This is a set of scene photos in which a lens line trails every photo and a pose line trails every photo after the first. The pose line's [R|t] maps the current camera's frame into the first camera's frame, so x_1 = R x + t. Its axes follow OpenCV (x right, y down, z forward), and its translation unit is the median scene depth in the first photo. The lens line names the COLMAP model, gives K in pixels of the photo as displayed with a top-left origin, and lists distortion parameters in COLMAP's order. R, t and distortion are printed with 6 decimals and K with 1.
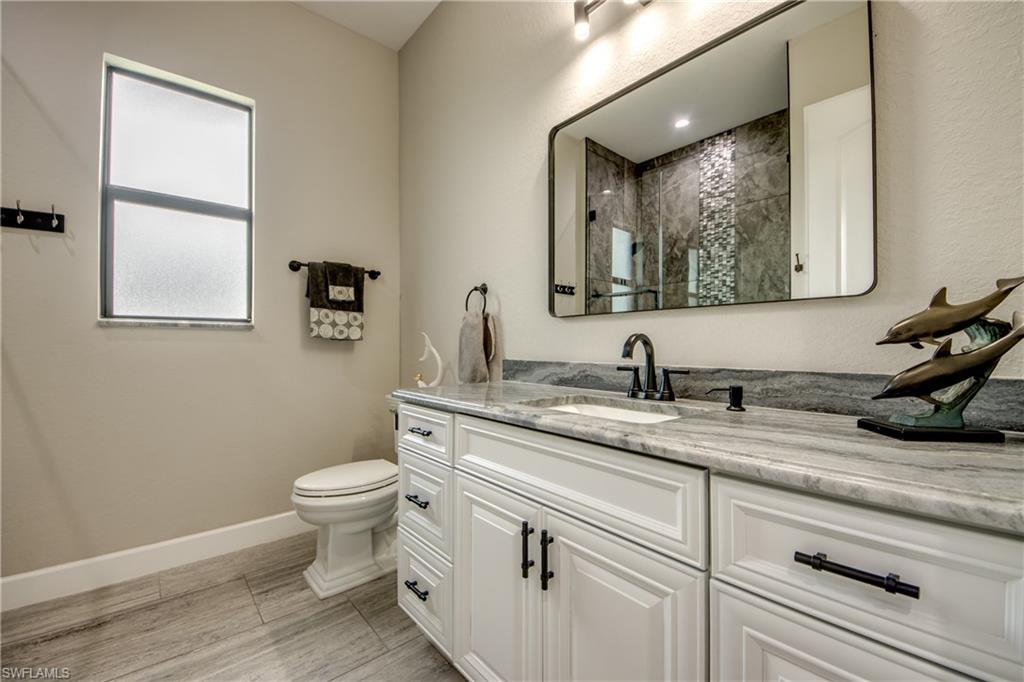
lens RADIAL K [[414.0, 0, 513.3], [0, 414.0, 332.2], [0, 0, 1]] dist [0.030721, -0.021118]
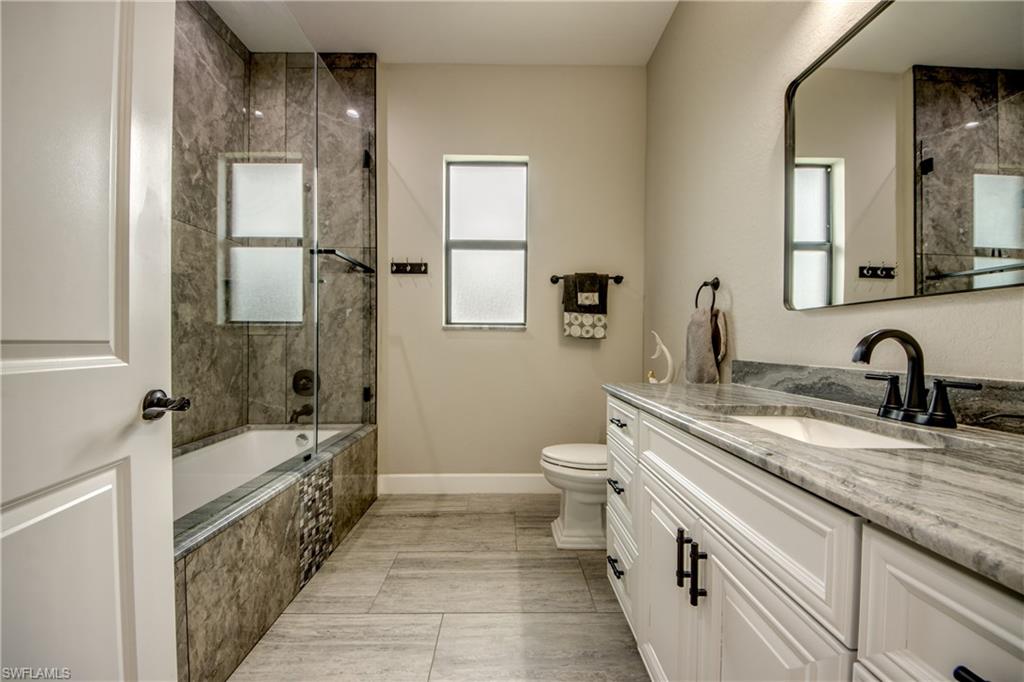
lens RADIAL K [[387.7, 0, 511.0], [0, 387.7, 332.4], [0, 0, 1]] dist [0.030235, -0.020662]
pose [[0.760364, -0.010423, -0.649413, 0.175291], [0.011920, 0.999927, -0.002092, 0.001753], [0.649388, -0.006150, 0.760433, 0.037388]]
